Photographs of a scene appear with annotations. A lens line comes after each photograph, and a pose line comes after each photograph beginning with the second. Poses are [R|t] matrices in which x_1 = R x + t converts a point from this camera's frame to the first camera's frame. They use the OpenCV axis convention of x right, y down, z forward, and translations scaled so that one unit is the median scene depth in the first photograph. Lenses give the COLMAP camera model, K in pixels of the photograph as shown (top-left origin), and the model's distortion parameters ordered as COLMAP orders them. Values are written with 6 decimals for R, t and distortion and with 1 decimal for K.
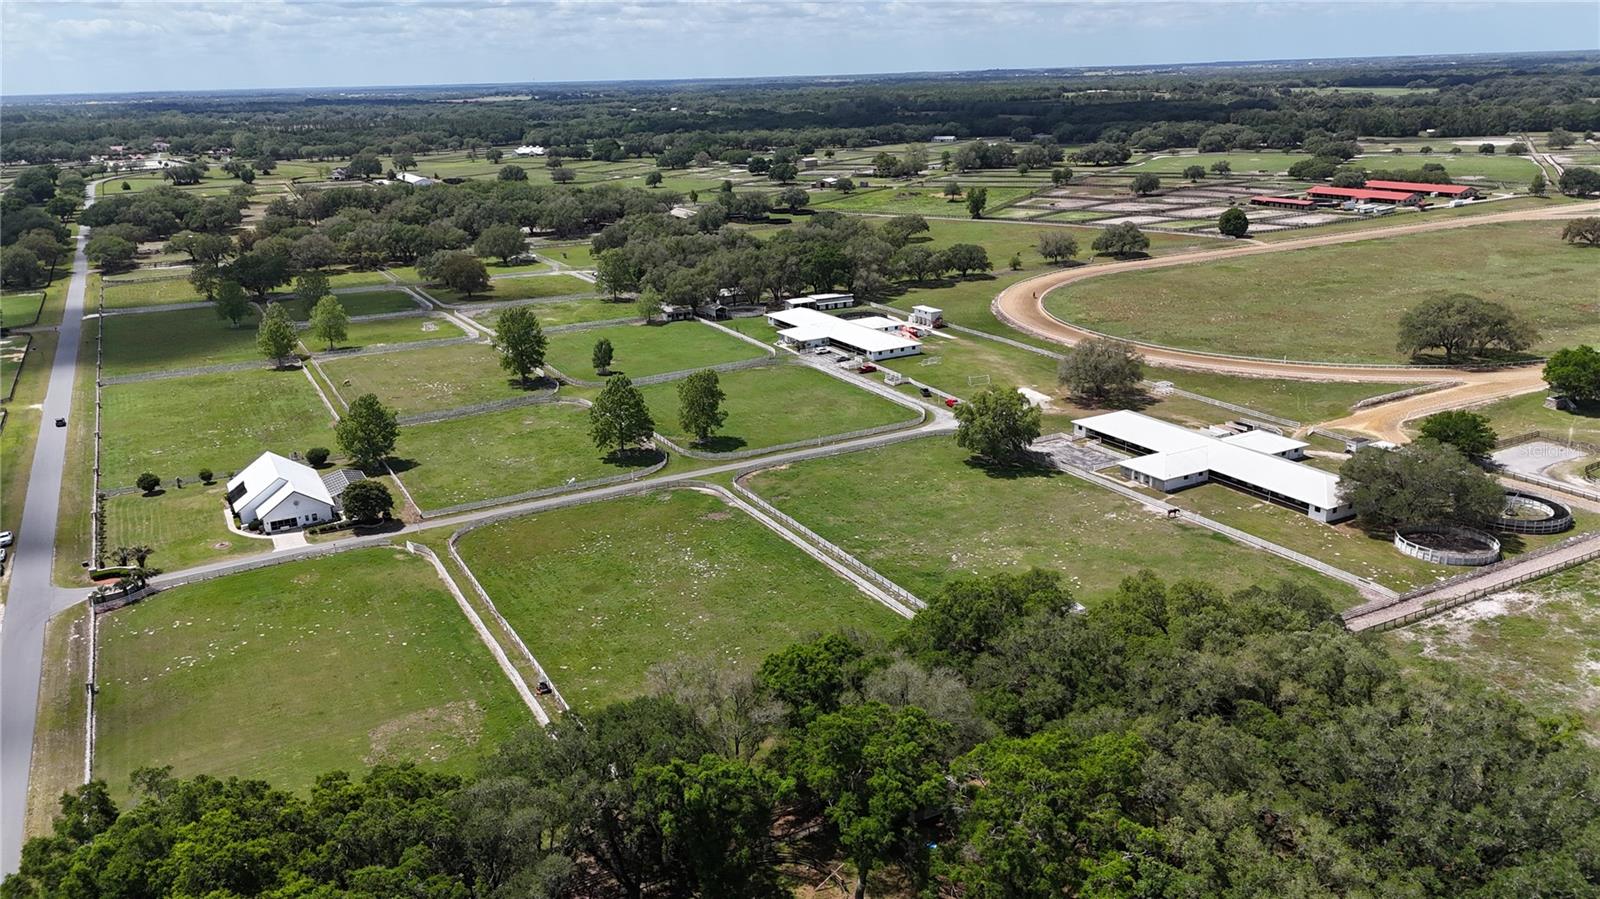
lens RADIAL K [[1175.4, 0, 803.0], [0, 1175.4, 449.0], [0, 0, 1]] dist [0.077476, -0.080464]
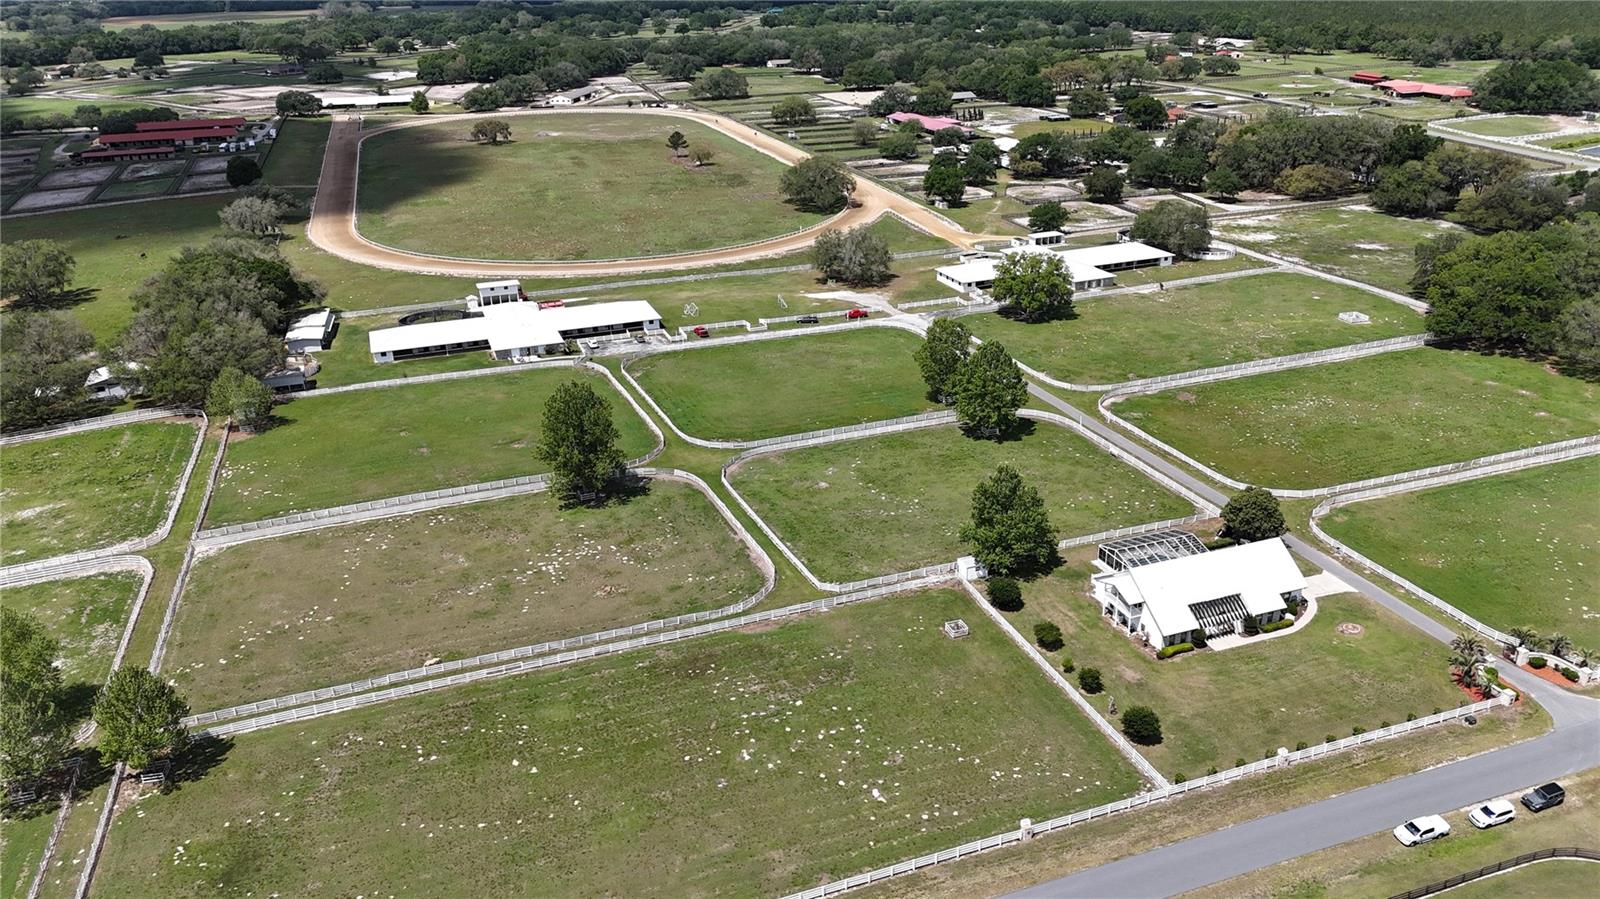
lens RADIAL K [[1175.4, 0, 803.0], [0, 1175.4, 449.0], [0, 0, 1]] dist [0.077476, -0.080464]
pose [[0.159385, -0.360269, 0.919131, -0.968612], [0.321719, 0.899163, 0.296653, -0.282605], [-0.933324, 0.248420, 0.259219, 0.907791]]
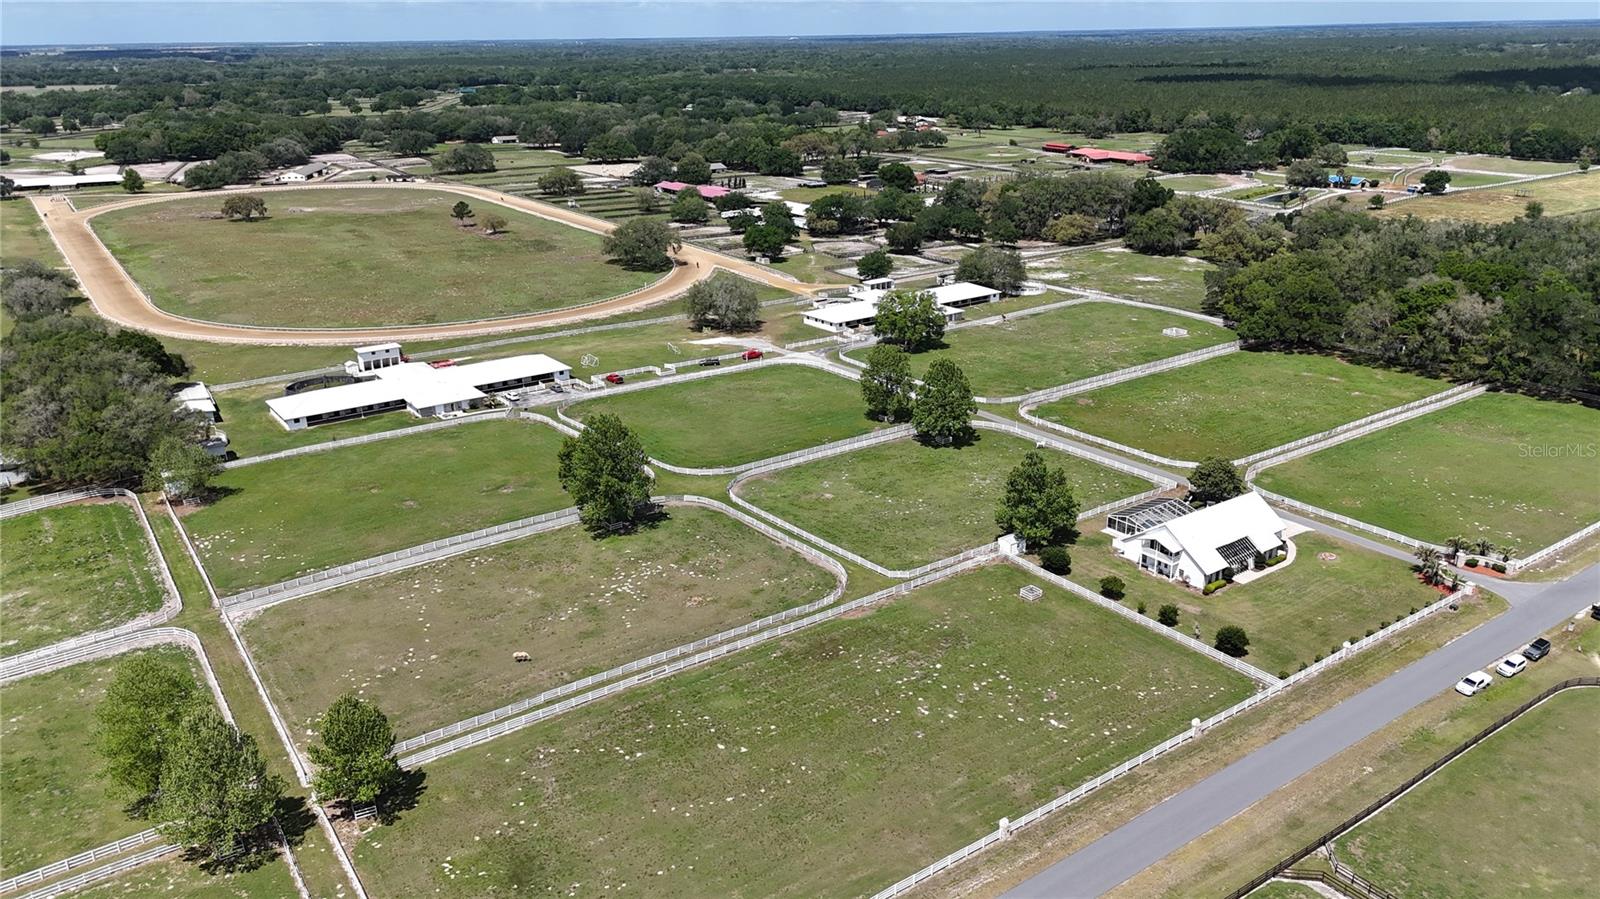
lens RADIAL K [[1175.4, 0, 803.0], [0, 1175.4, 449.0], [0, 0, 1]] dist [0.077476, -0.080464]
pose [[-0.113811, -0.302469, 0.946340, -1.040763], [0.319423, 0.890815, 0.323137, -0.332587], [-0.940753, 0.339059, -0.004769, 1.113715]]
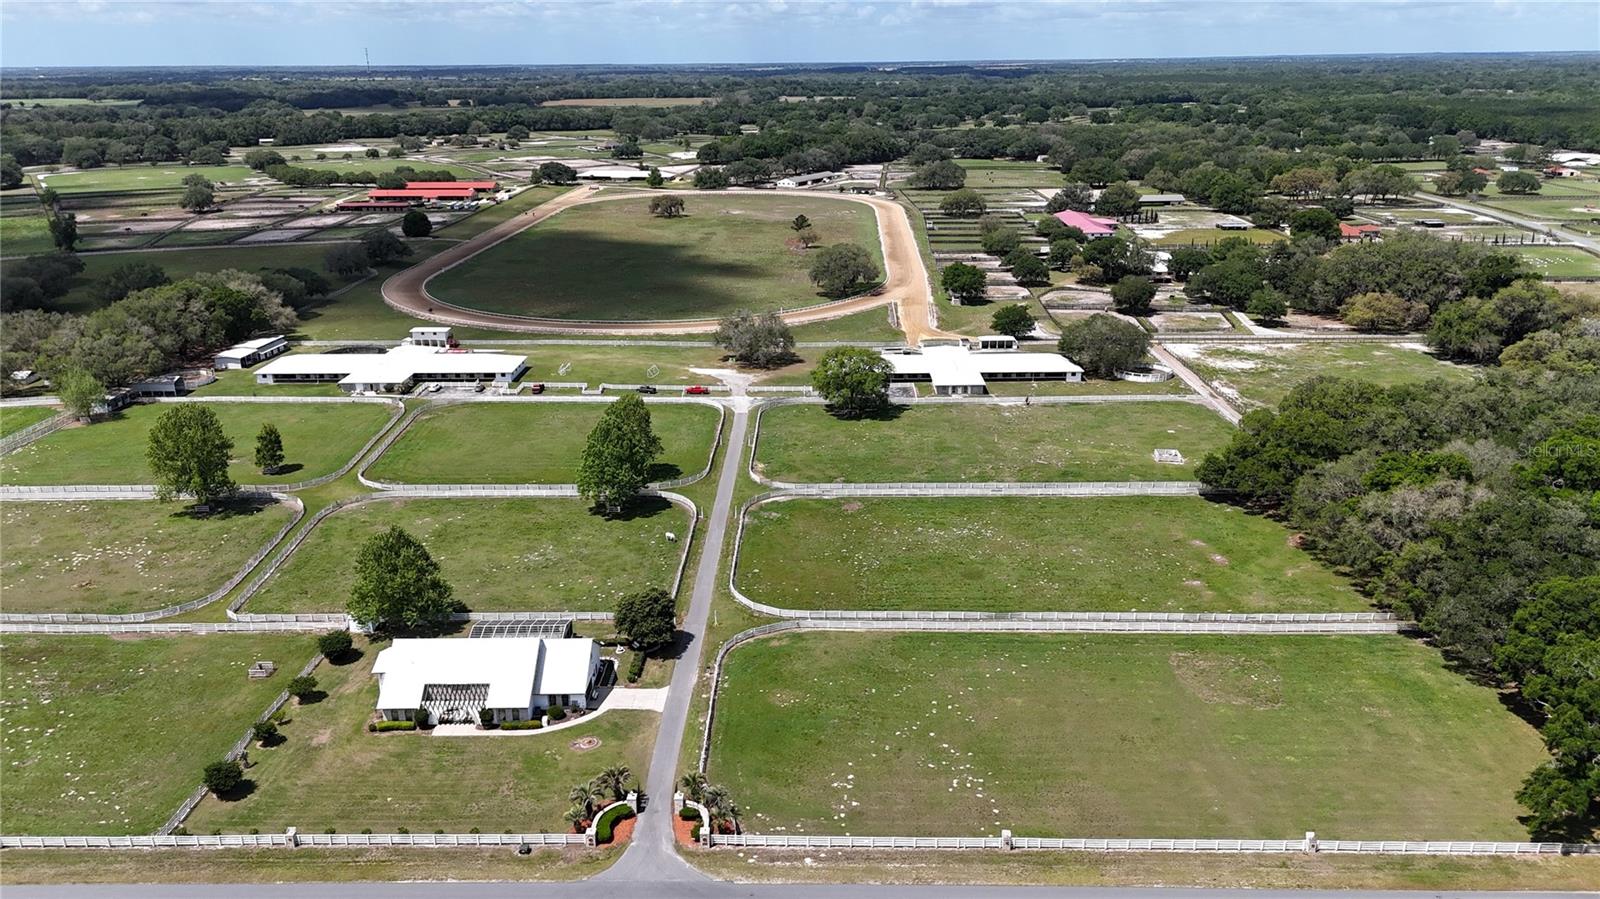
lens RADIAL K [[1175.4, 0, 803.0], [0, 1175.4, 449.0], [0, 0, 1]] dist [0.077476, -0.080464]
pose [[0.495104, -0.250597, 0.831909, -0.786446], [0.259959, 0.956364, 0.133374, -0.115557], [-0.829031, 0.150228, 0.538645, 0.418407]]
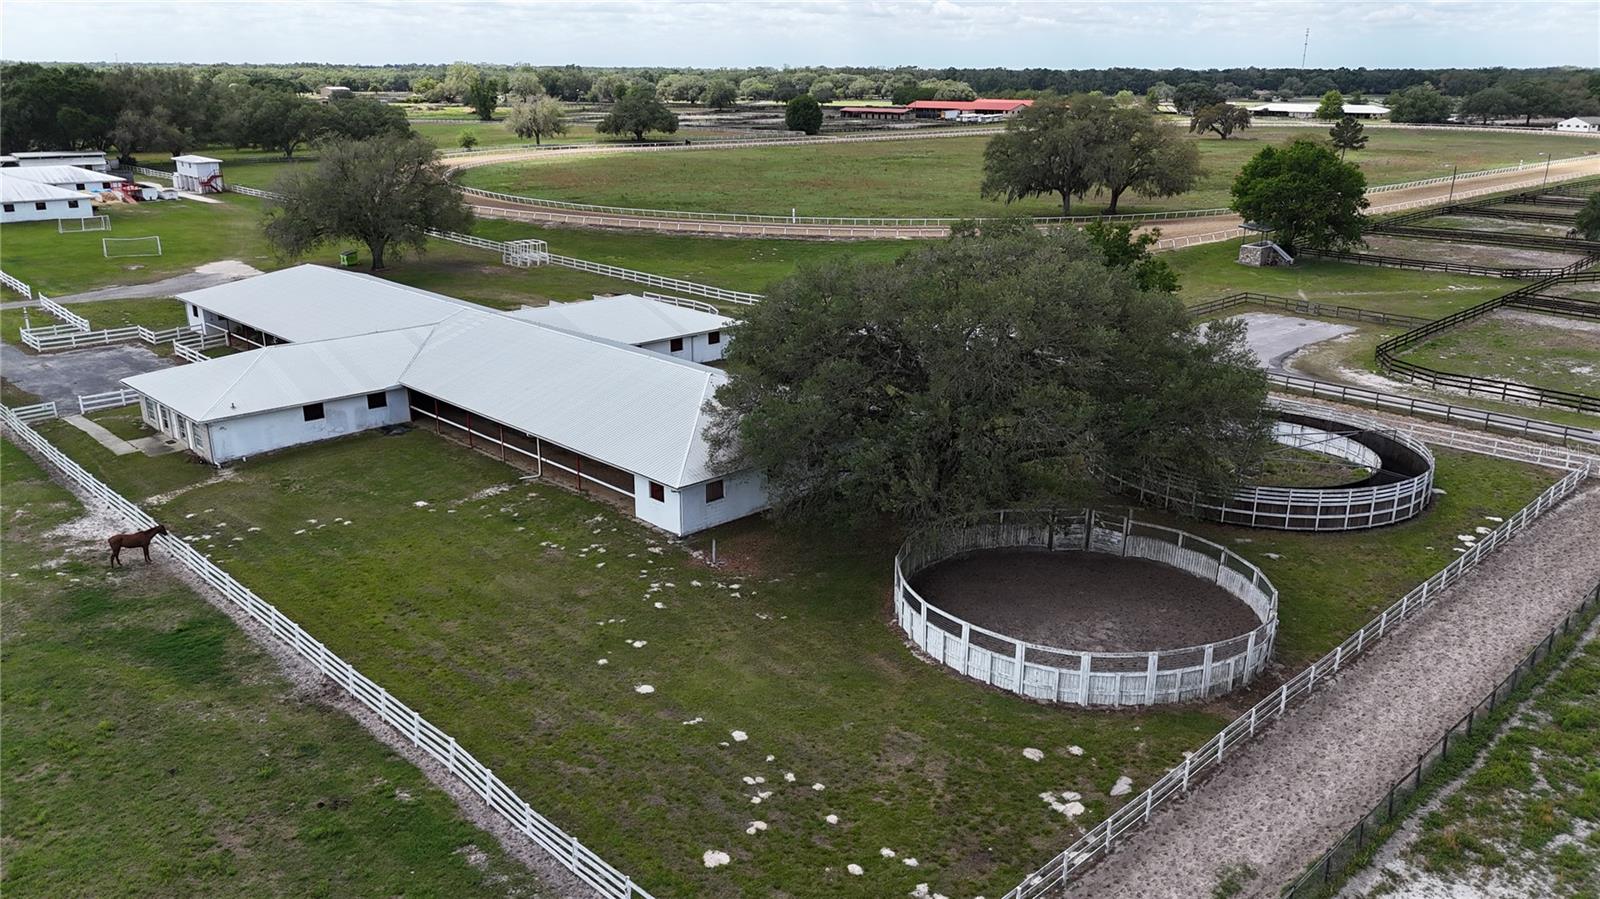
lens RADIAL K [[1175.4, 0, 803.0], [0, 1175.4, 449.0], [0, 0, 1]] dist [0.077476, -0.080464]
pose [[0.962807, -0.050831, 0.265367, 0.323694], [0.051616, 0.998659, 0.004022, 0.034143], [-0.265215, 0.009825, 0.964139, 0.599695]]
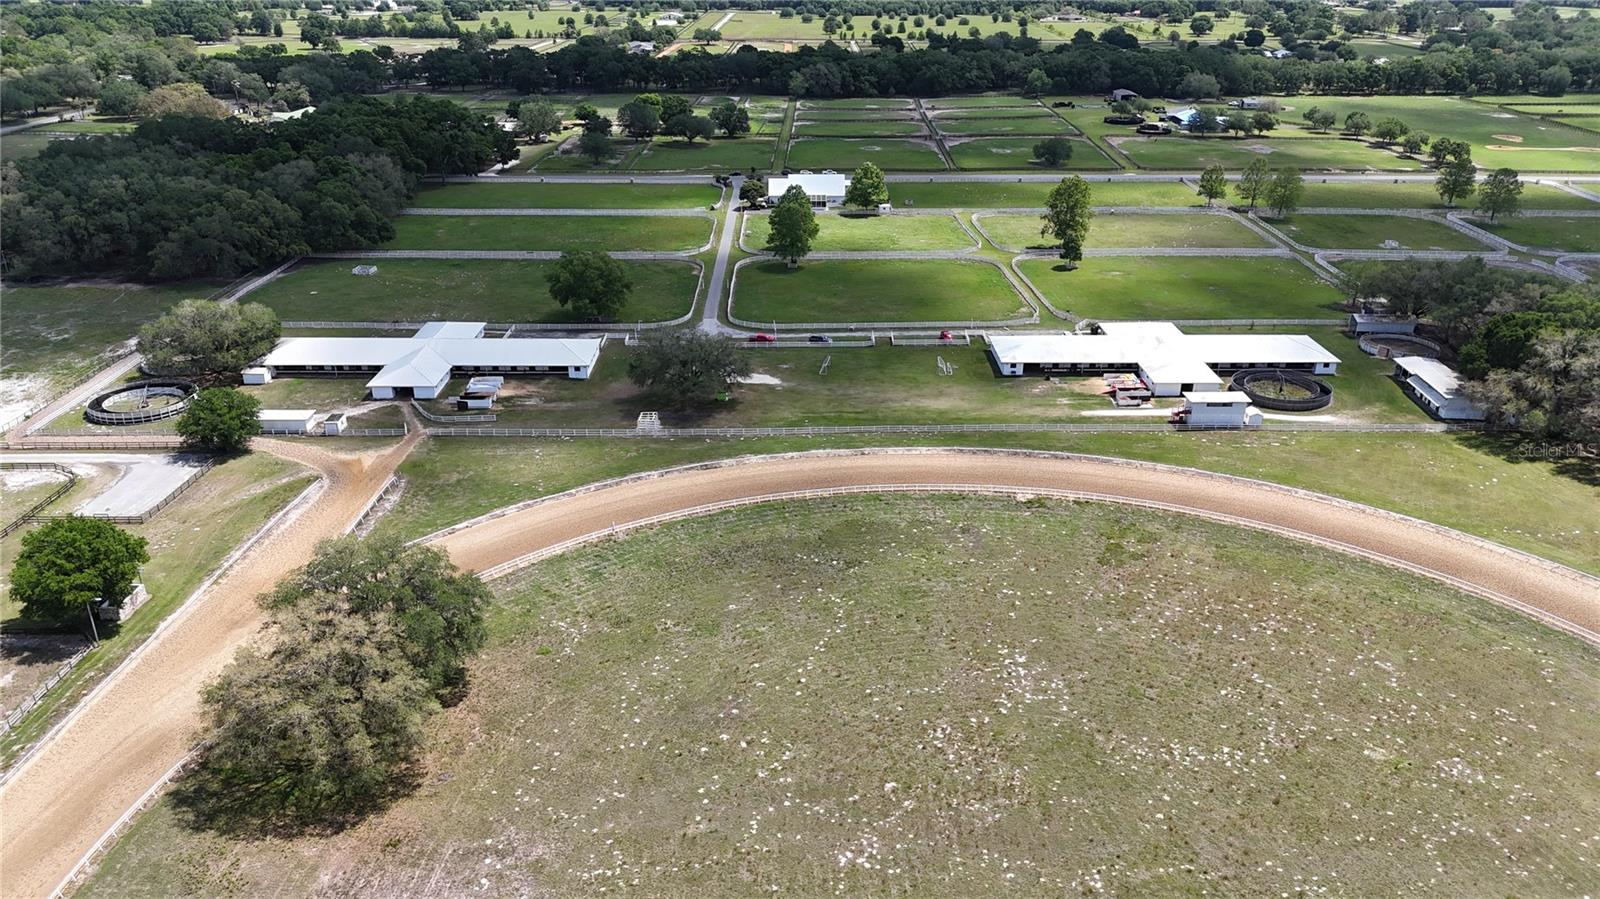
lens RADIAL K [[1175.8, 0, 800.0], [0, 1175.8, 449.5], [0, 0, 1]] dist [0.047555, -0.006092]
pose [[-0.482445, 0.368234, -0.794764, 0.955566], [-0.258385, 0.807139, 0.530815, -0.505313], [0.836949, 0.461445, -0.294254, 1.489389]]
